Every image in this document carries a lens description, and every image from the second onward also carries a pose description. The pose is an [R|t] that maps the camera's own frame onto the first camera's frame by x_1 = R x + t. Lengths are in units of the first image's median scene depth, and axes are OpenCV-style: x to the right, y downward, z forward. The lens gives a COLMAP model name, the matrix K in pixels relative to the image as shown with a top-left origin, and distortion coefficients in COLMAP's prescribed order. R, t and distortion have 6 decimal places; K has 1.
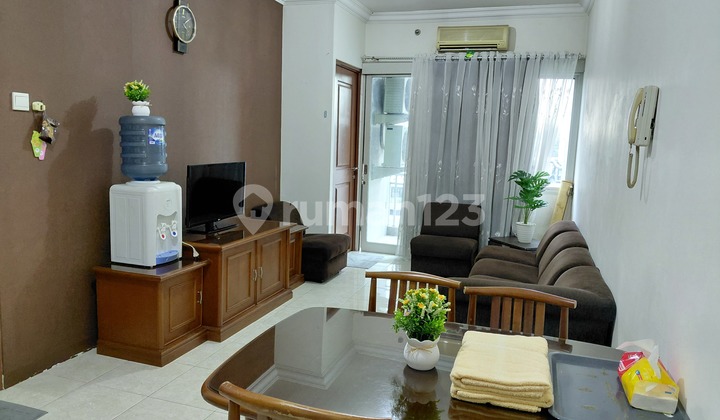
lens RADIAL K [[545.6, 0, 364.1], [0, 545.6, 226.2], [0, 0, 1]] dist [0.073321, -0.004503]
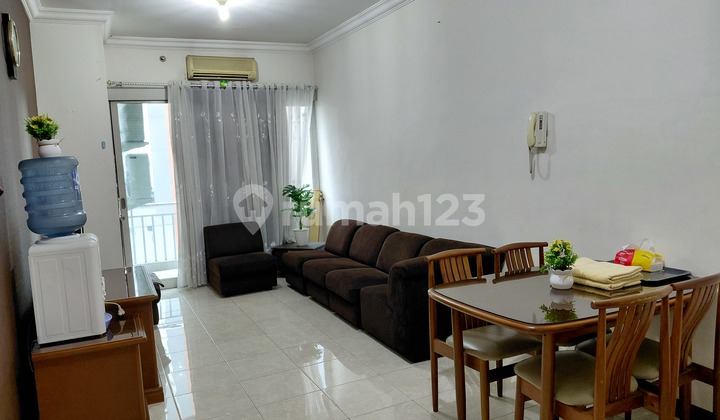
lens RADIAL K [[545.6, 0, 364.1], [0, 545.6, 226.2], [0, 0, 1]] dist [0.073321, -0.004503]
pose [[0.730608, -0.156627, 0.664590, -0.361225], [0.182242, 0.982757, 0.031265, -0.023758], [-0.658027, 0.098273, 0.746554, 0.053920]]
